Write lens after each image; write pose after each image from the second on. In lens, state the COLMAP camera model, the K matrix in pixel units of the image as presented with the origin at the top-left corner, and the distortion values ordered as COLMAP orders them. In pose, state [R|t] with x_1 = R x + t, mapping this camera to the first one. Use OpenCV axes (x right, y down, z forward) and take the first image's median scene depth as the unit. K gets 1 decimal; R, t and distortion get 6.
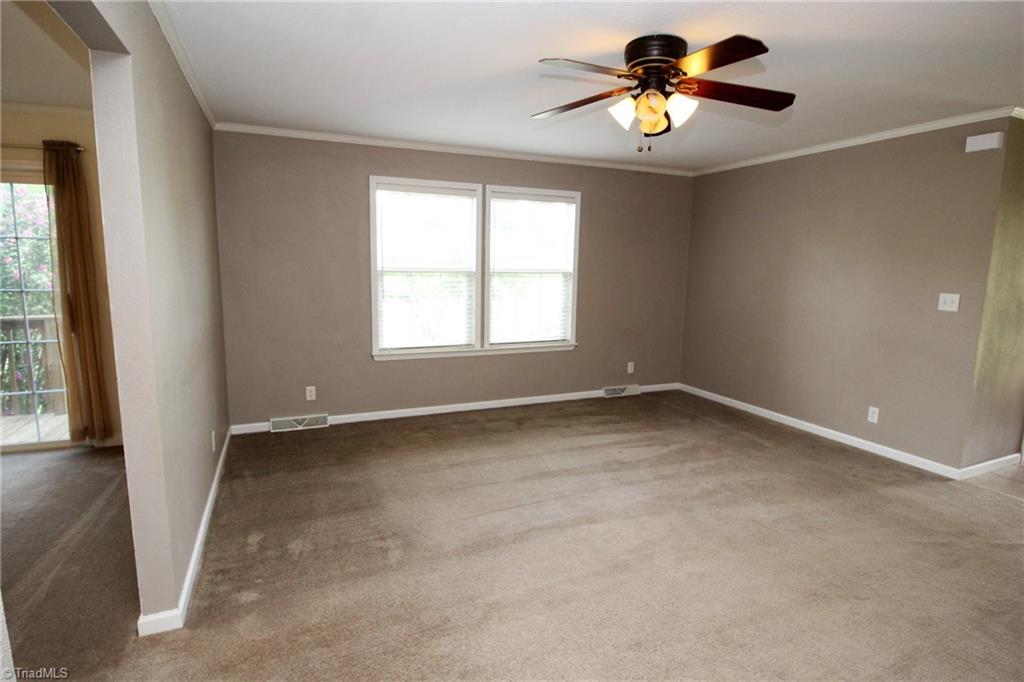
lens RADIAL K [[503.4, 0, 511.9], [0, 503.4, 336.7], [0, 0, 1]] dist [0.003807, 0.000069]
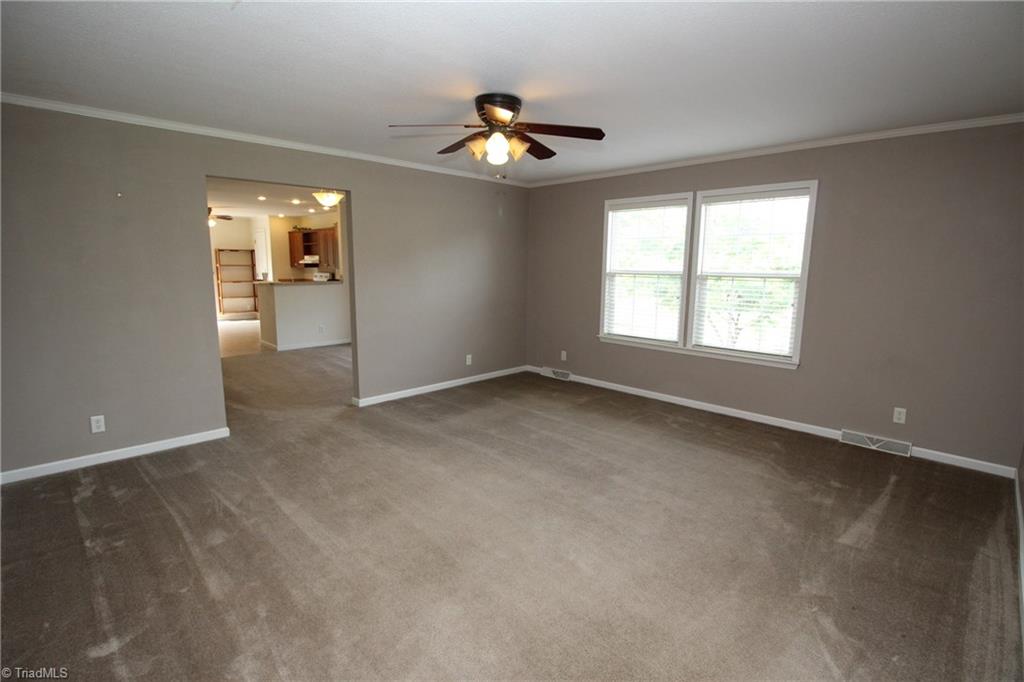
lens RADIAL K [[468.3, 0, 513.8], [0, 468.3, 341.5], [0, 0, 1]] dist [-0.029357, -0.002526]
pose [[0.387442, 0.137414, -0.911595, 0.692798], [-0.133449, 0.986774, 0.092028, -0.031067], [0.912184, 0.085996, 0.400655, 0.280648]]
